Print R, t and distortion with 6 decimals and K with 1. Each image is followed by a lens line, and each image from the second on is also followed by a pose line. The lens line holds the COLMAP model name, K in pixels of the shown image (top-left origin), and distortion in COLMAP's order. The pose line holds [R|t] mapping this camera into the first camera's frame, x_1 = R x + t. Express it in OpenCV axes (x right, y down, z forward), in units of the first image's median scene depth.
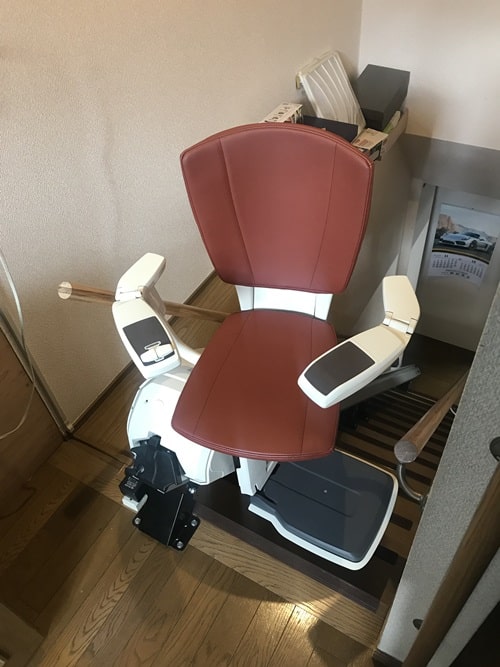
lens RADIAL K [[541.5, 0, 253.7], [0, 541.5, 318.5], [0, 0, 1]] dist [-0.002180, -0.000303]
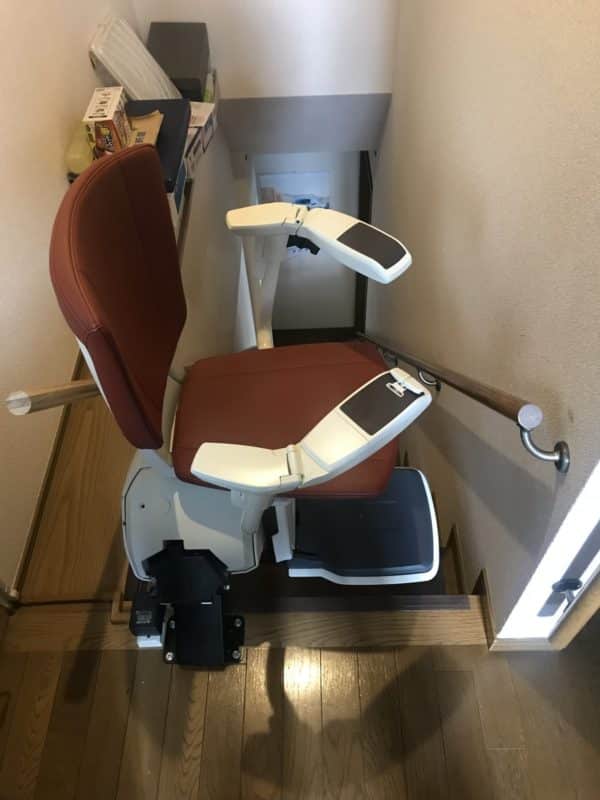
lens RADIAL K [[650.4, 0, 300.5], [0, 650.4, 386.0], [0, 0, 1]] dist [0.005888, 0.000397]
pose [[0.867047, -0.362086, 0.342232, -0.218372], [0.338633, 0.932133, 0.128279, -0.040117], [-0.365453, 0.004667, 0.930818, 0.059756]]
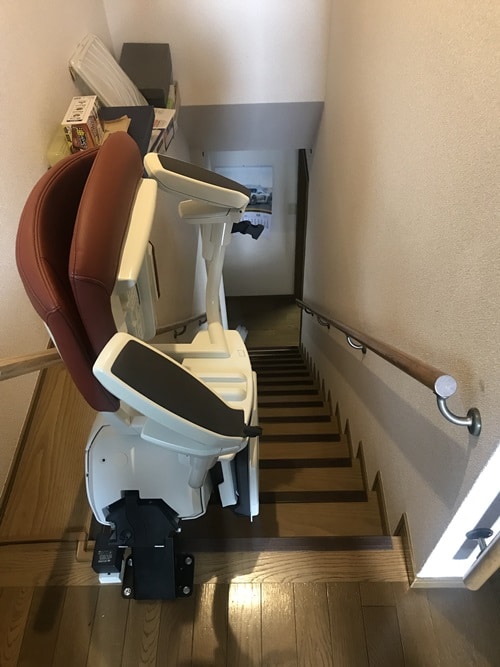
lens RADIAL K [[542.3, 0, 250.4], [0, 542.3, 321.8], [0, 0, 1]] dist [0.005888, 0.000397]
pose [[0.867632, -0.346771, 0.356321, -0.192655], [0.335871, 0.937183, 0.094228, -0.047815], [-0.366614, 0.037923, 0.929600, 0.089797]]
